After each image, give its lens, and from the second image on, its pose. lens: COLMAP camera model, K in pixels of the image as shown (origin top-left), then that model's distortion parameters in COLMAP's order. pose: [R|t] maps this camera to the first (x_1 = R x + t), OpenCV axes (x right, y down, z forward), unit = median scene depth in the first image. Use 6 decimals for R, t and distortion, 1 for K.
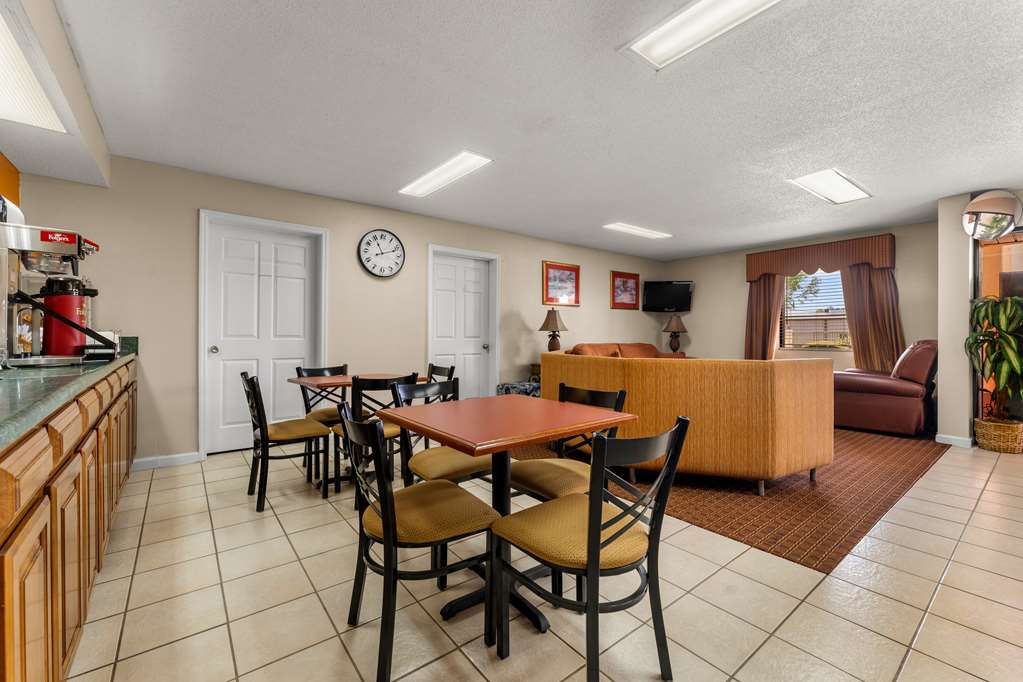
lens RADIAL K [[420.2, 0, 511.1], [0, 420.2, 337.6], [0, 0, 1]] dist [0.001596, -0.000037]
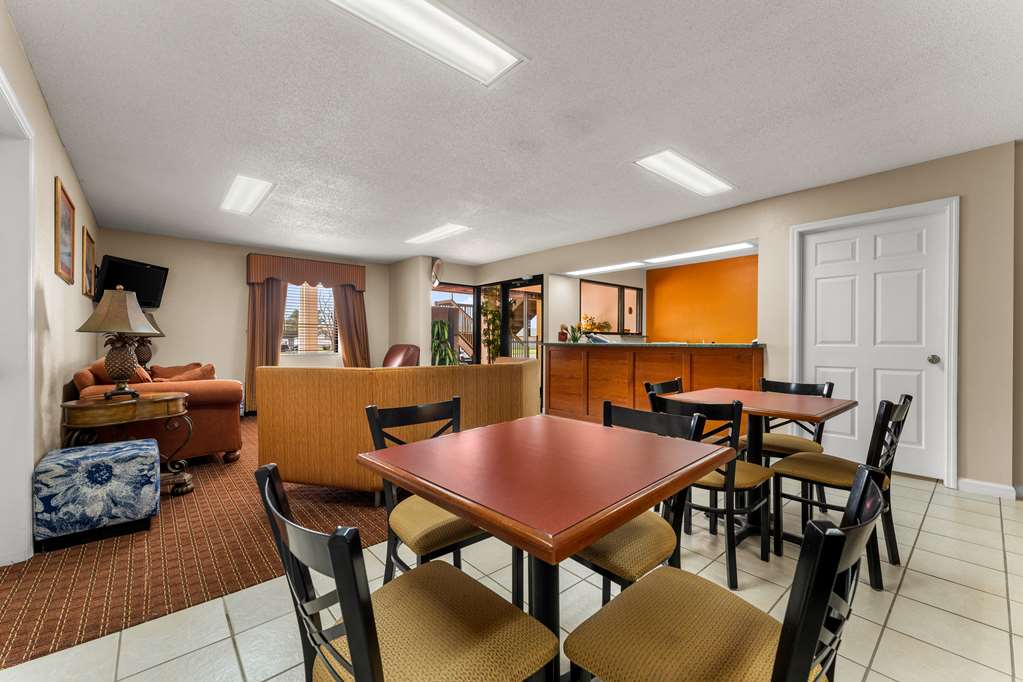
lens RADIAL K [[420.2, 0, 513.0], [0, 420.2, 342.1], [0, 0, 1]] dist [0.001596, -0.000037]
pose [[-0.055053, 0.000737, 0.998483, -0.591328], [0.004437, 0.999990, -0.000493, -0.004532], [-0.998474, 0.004403, -0.055056, 0.782444]]
